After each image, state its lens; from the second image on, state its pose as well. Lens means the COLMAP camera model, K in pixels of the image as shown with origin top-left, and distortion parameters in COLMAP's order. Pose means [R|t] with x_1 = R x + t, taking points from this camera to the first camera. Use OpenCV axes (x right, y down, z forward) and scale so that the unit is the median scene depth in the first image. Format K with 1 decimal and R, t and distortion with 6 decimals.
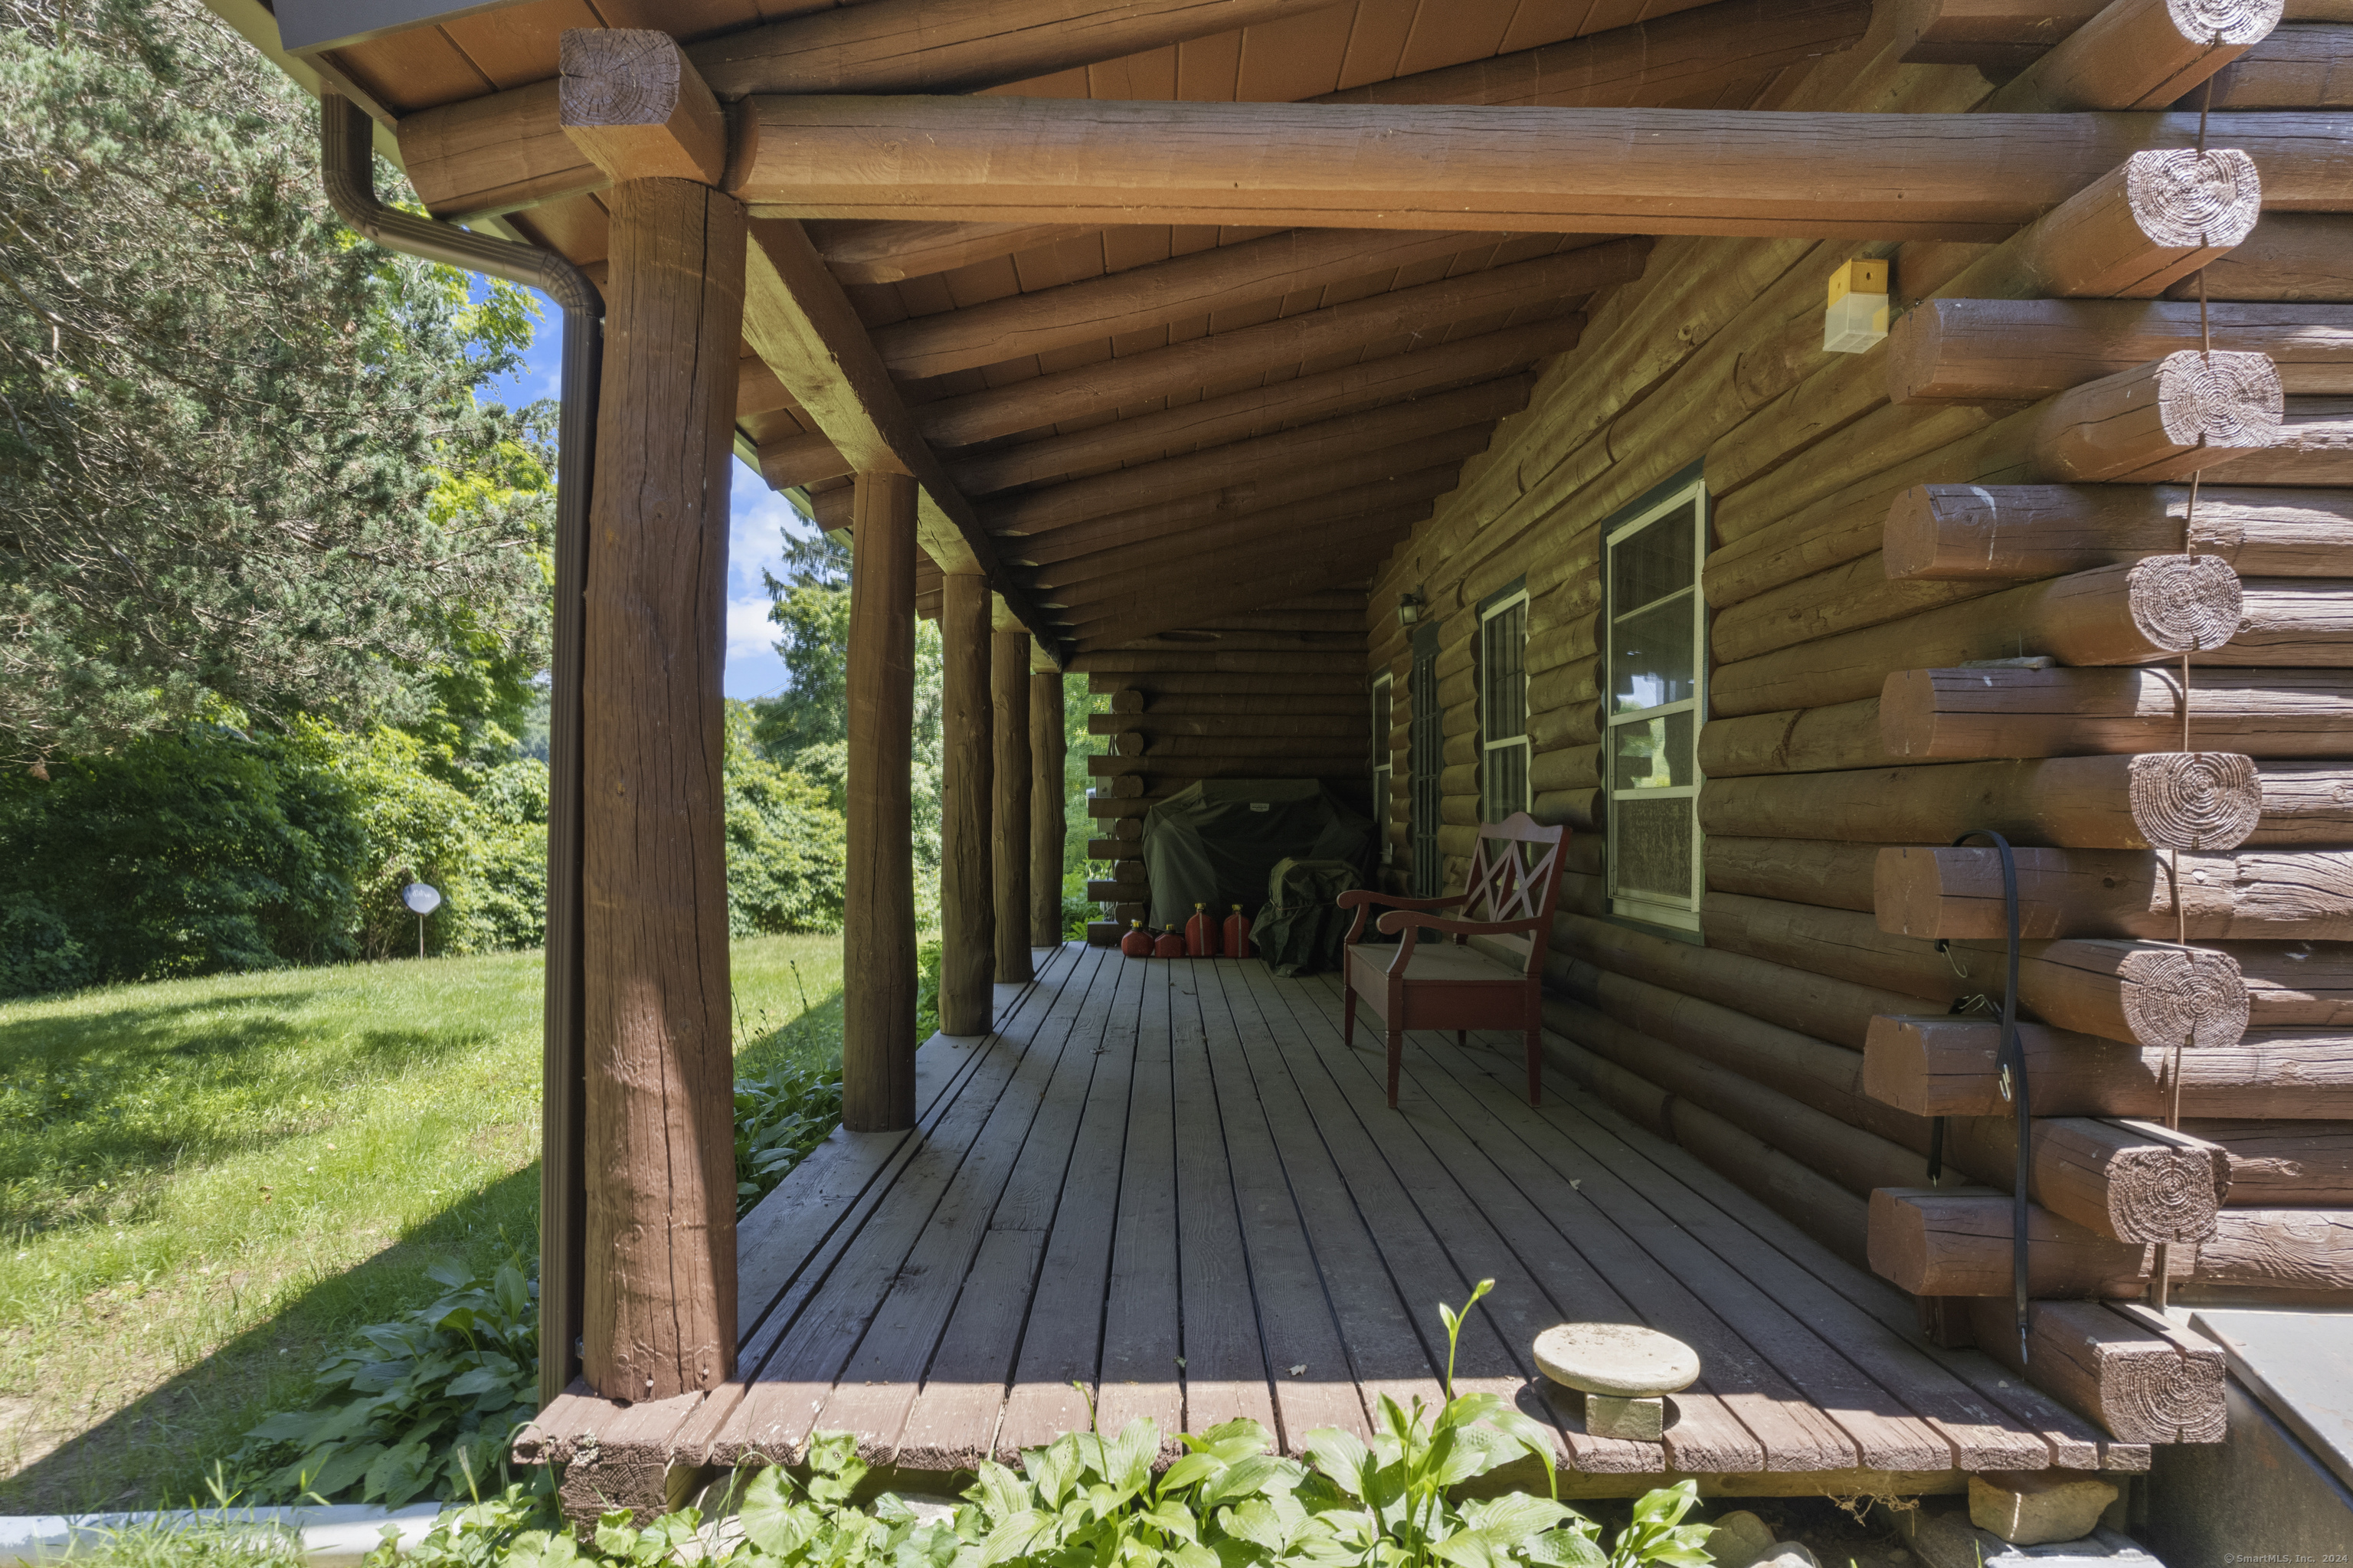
lens RADIAL K [[1549.1, 0, 1176.5], [0, 1549.1, 784.0], [0, 0, 1]] dist [-0.002578, -0.000045]
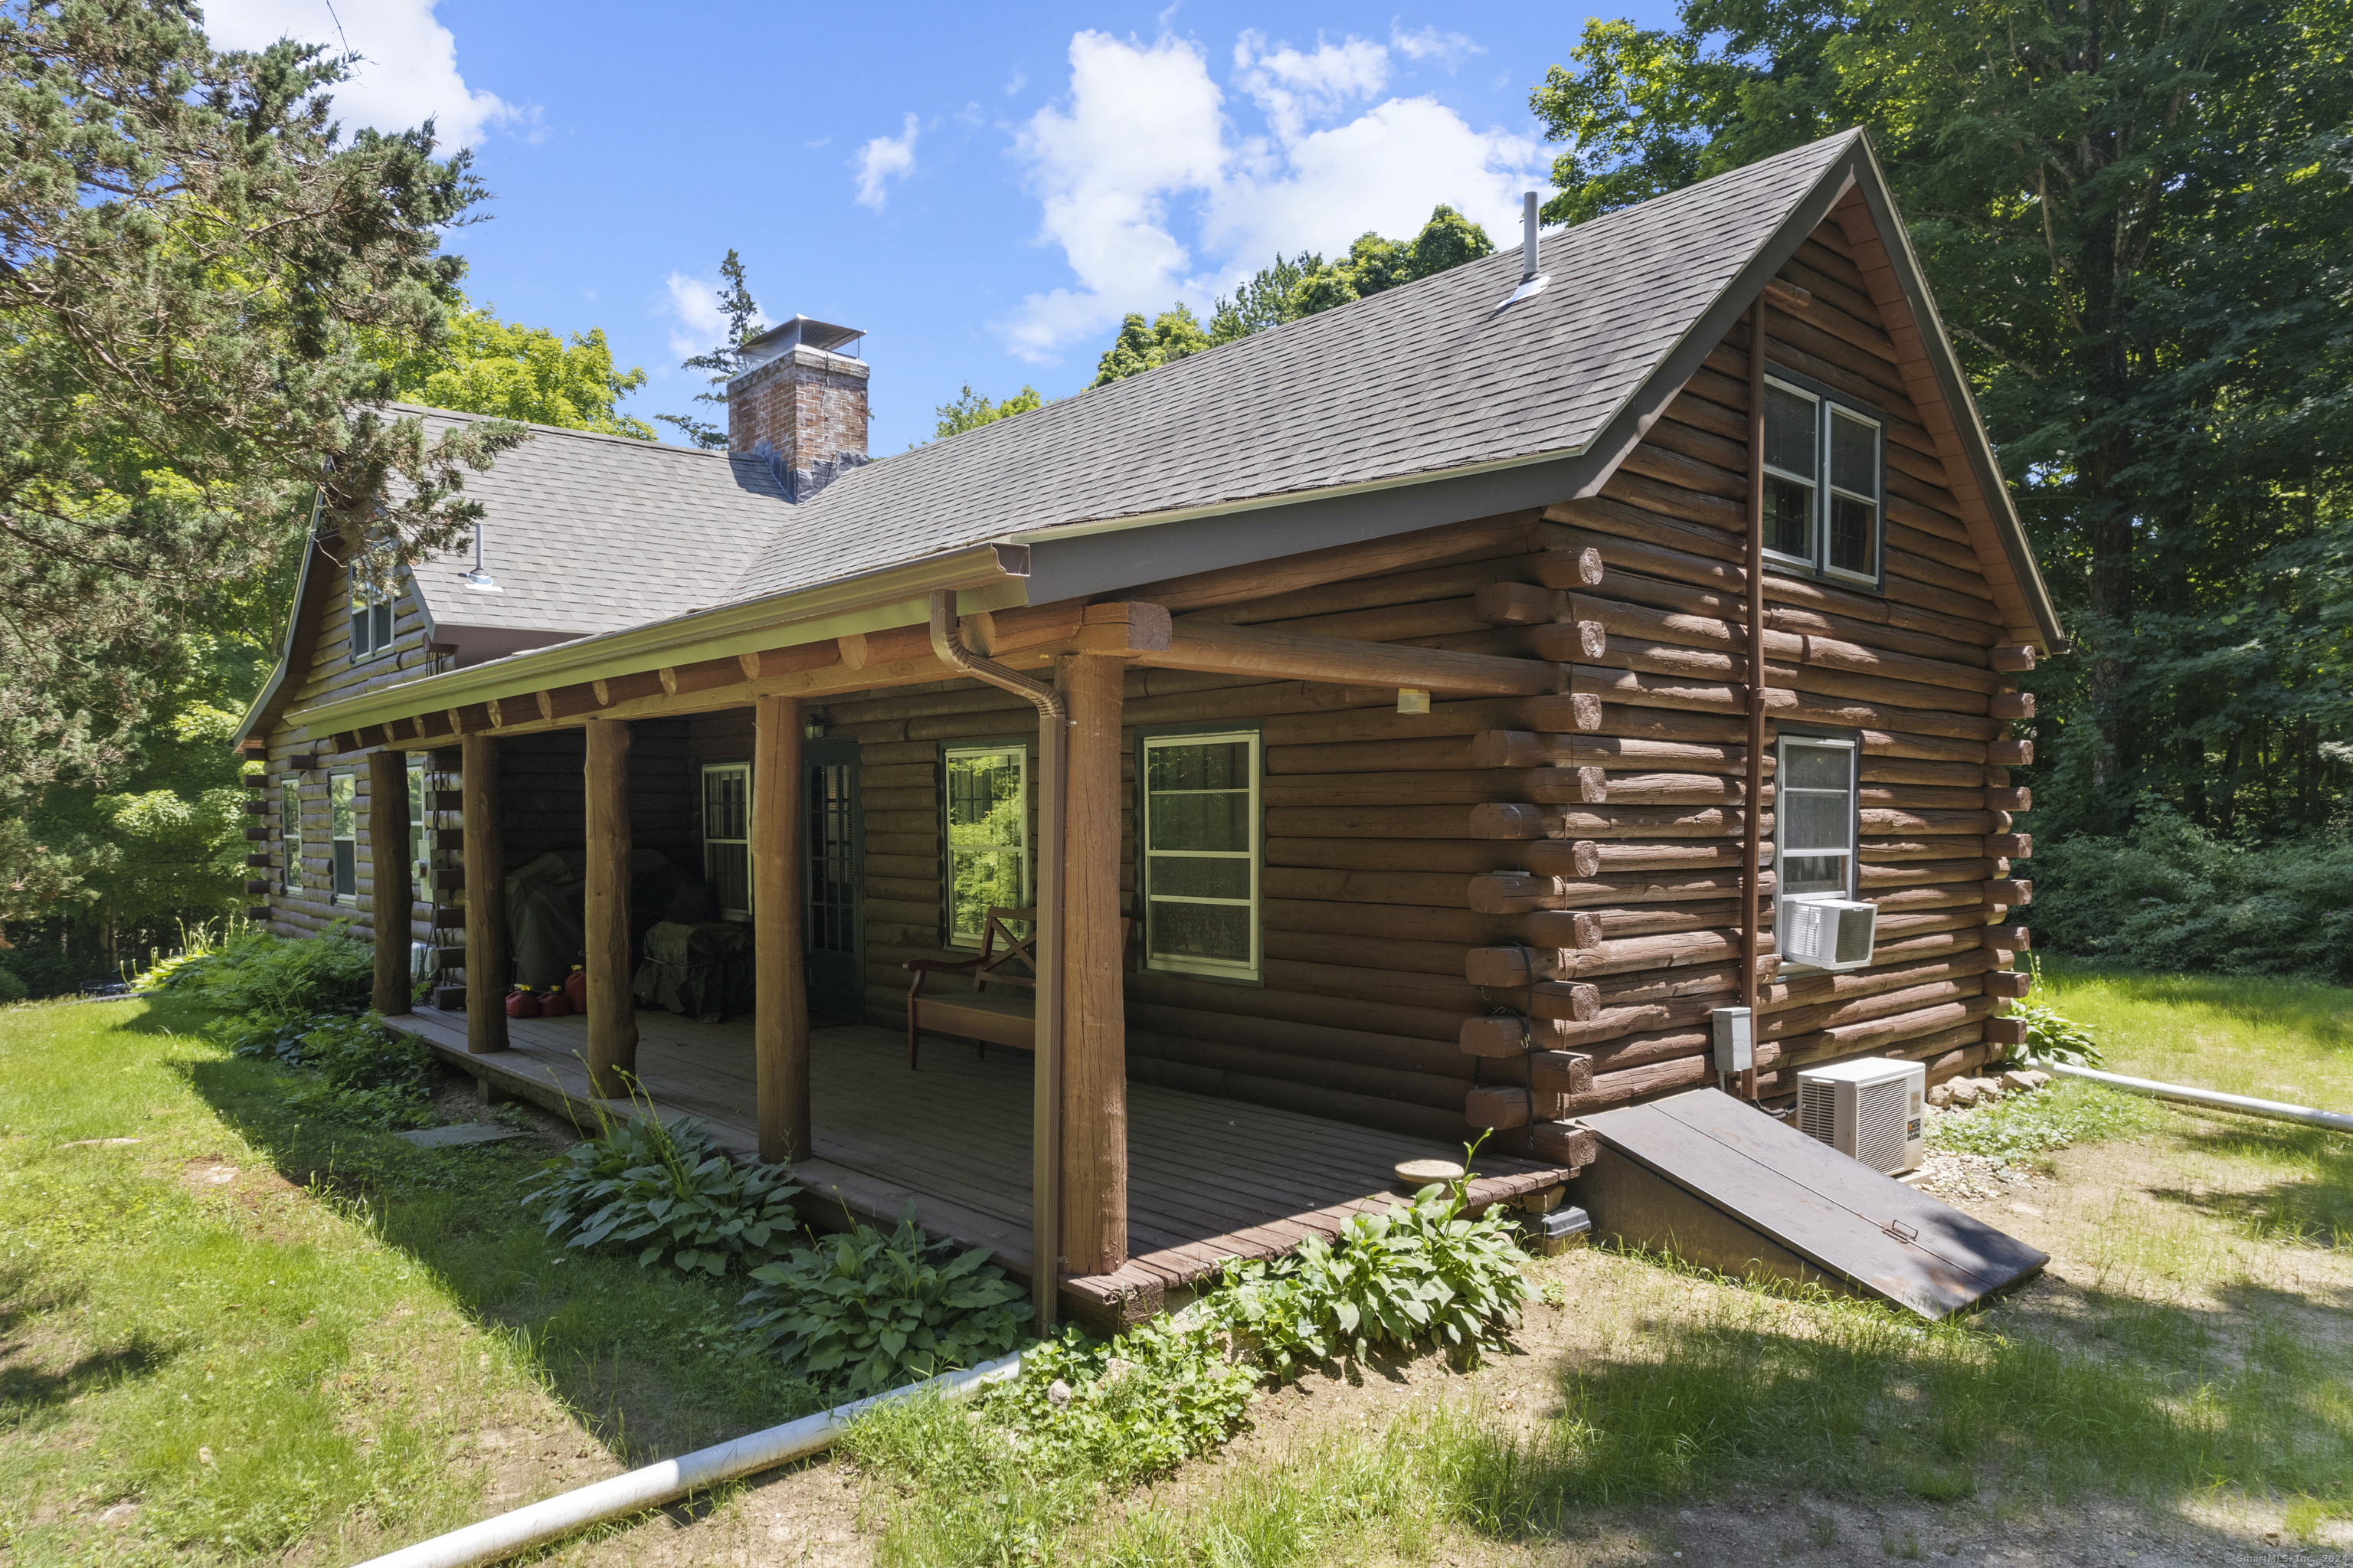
lens RADIAL K [[1537.3, 0, 1173.8], [0, 1537.3, 770.2], [0, 0, 1]] dist [-0.049781, -0.000203]
pose [[0.757003, 0.013001, 0.653282, -1.568001], [-0.006283, 0.999901, -0.012619, -0.219194], [-0.653381, 0.005448, 0.757009, -0.537752]]
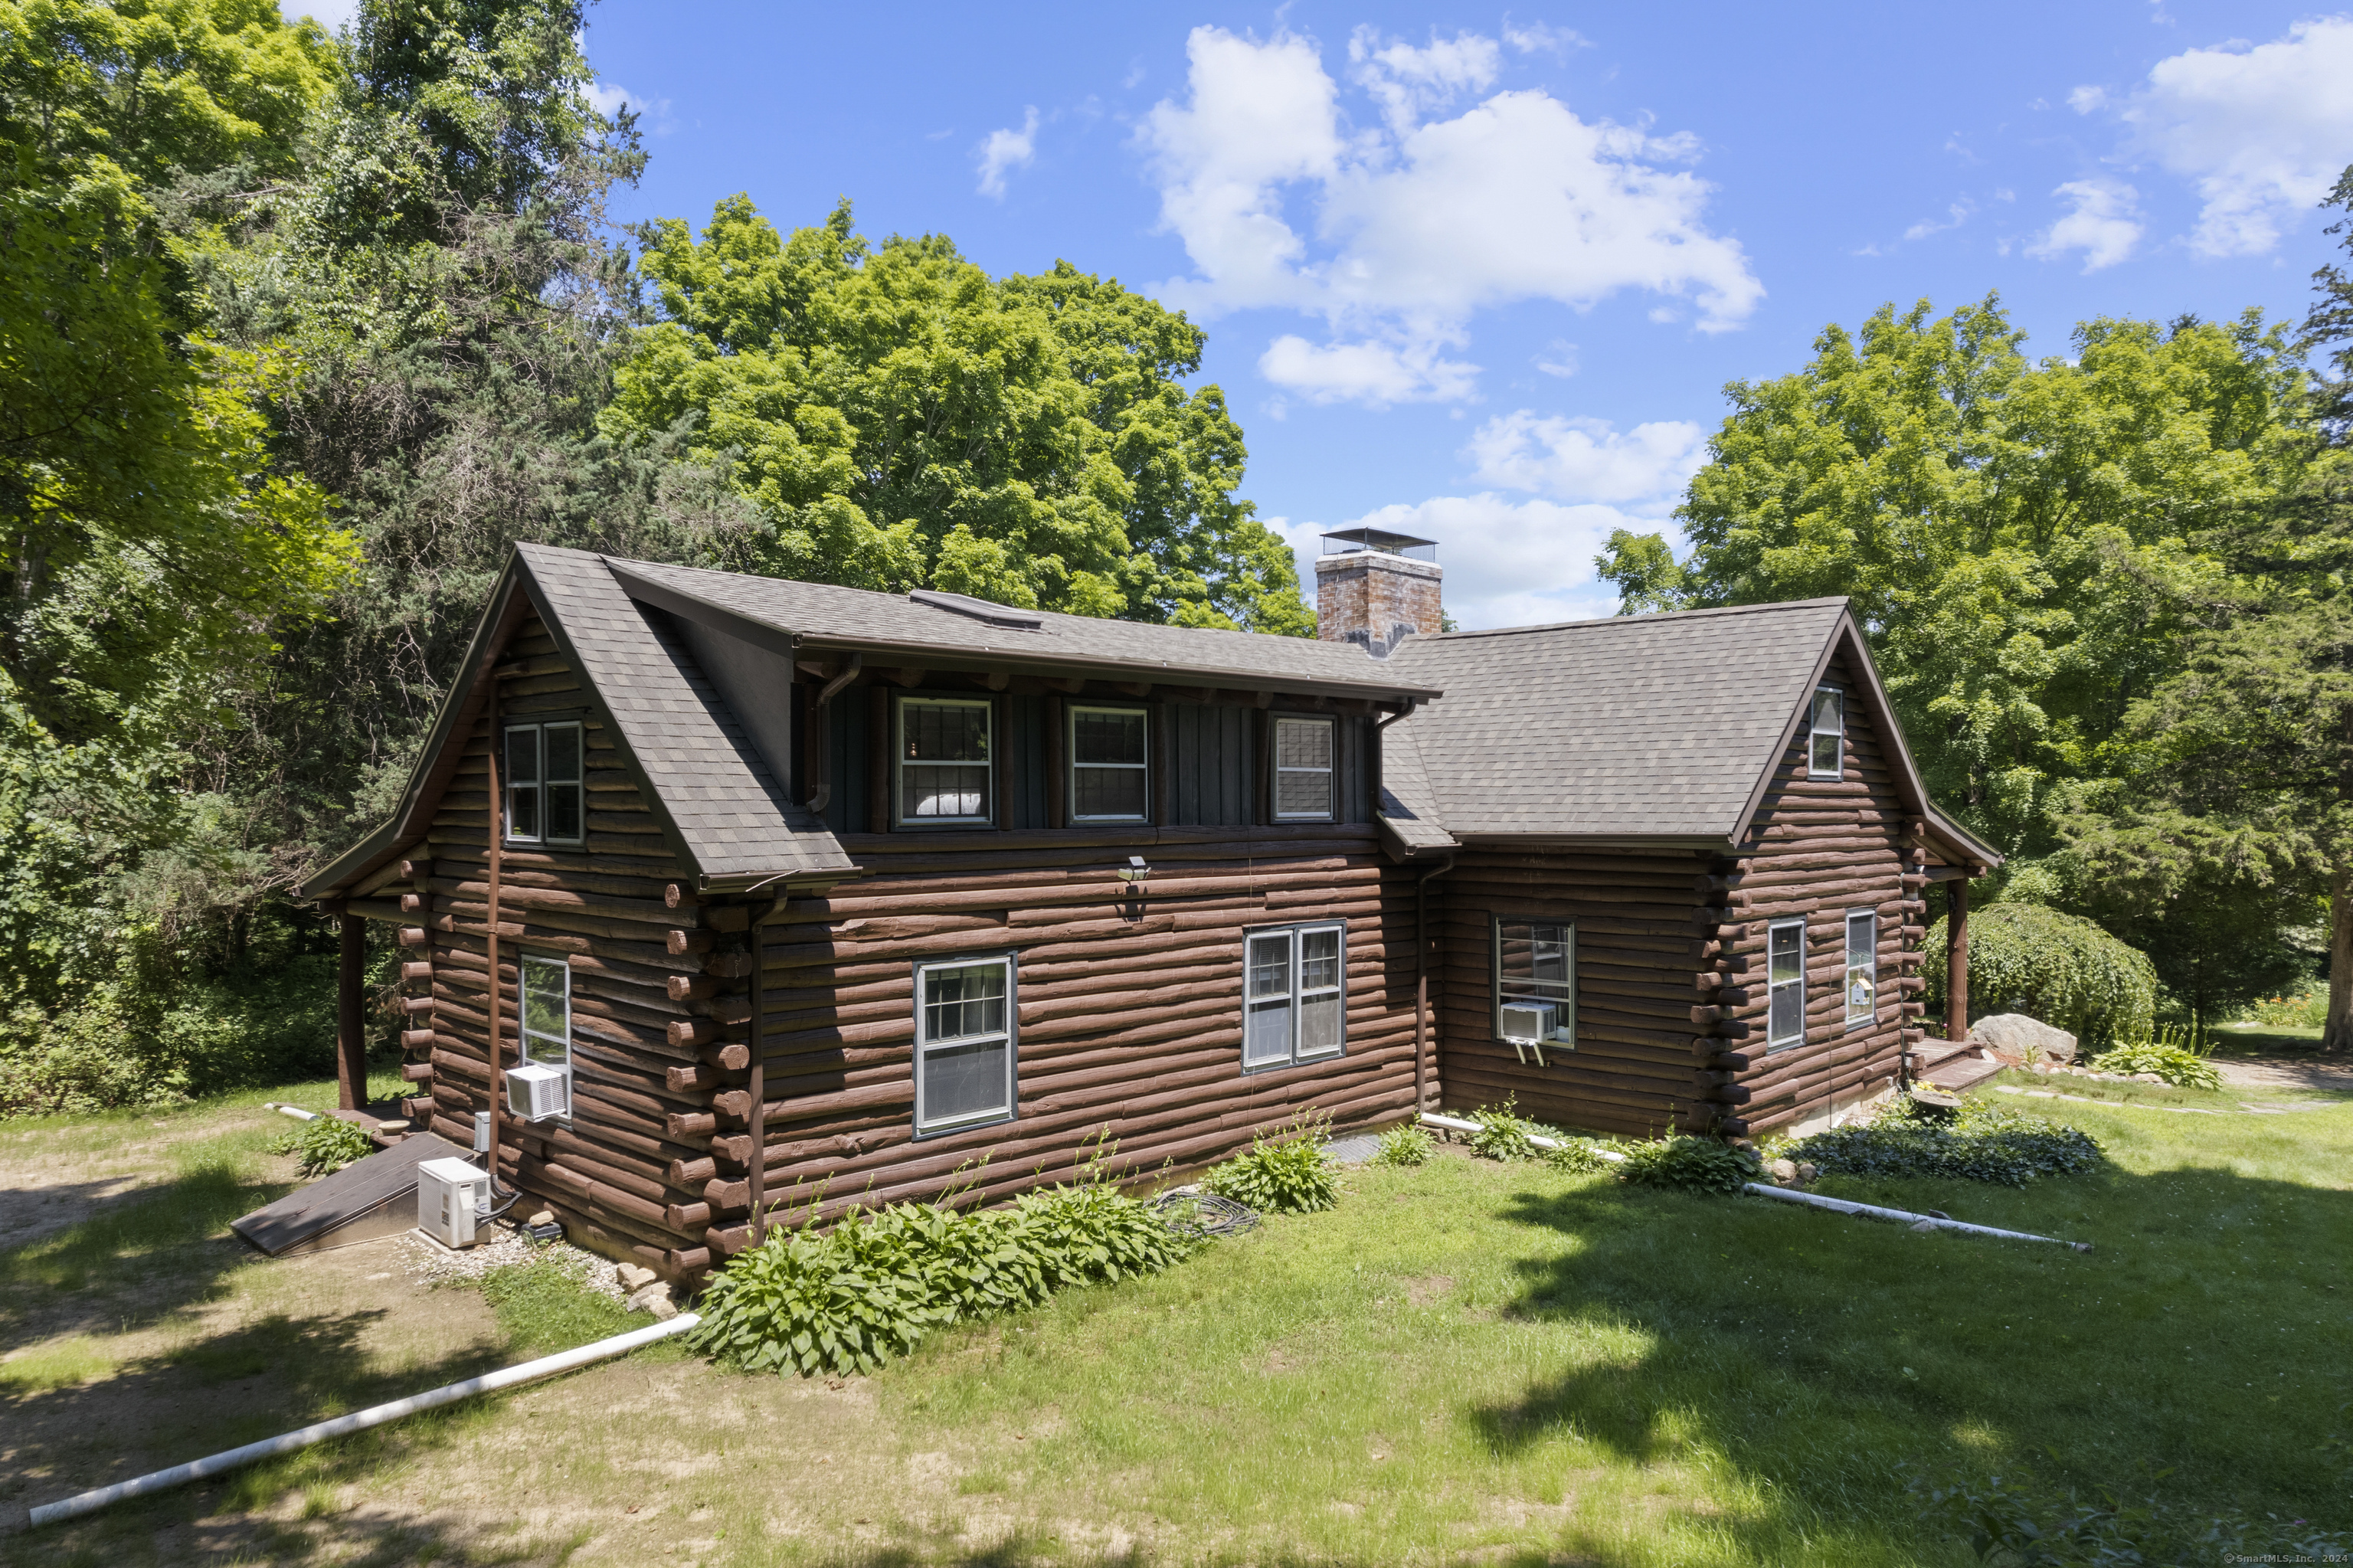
lens RADIAL K [[1548.6, 0, 1176.5], [0, 1548.6, 784.0], [0, 0, 1]] dist [-0.065727, 0.047599]
pose [[0.703142, -0.010217, -0.710977, 6.150823], [0.014195, 0.999899, -0.000330, -0.834355], [0.710908, -0.009861, 0.703216, -0.925765]]
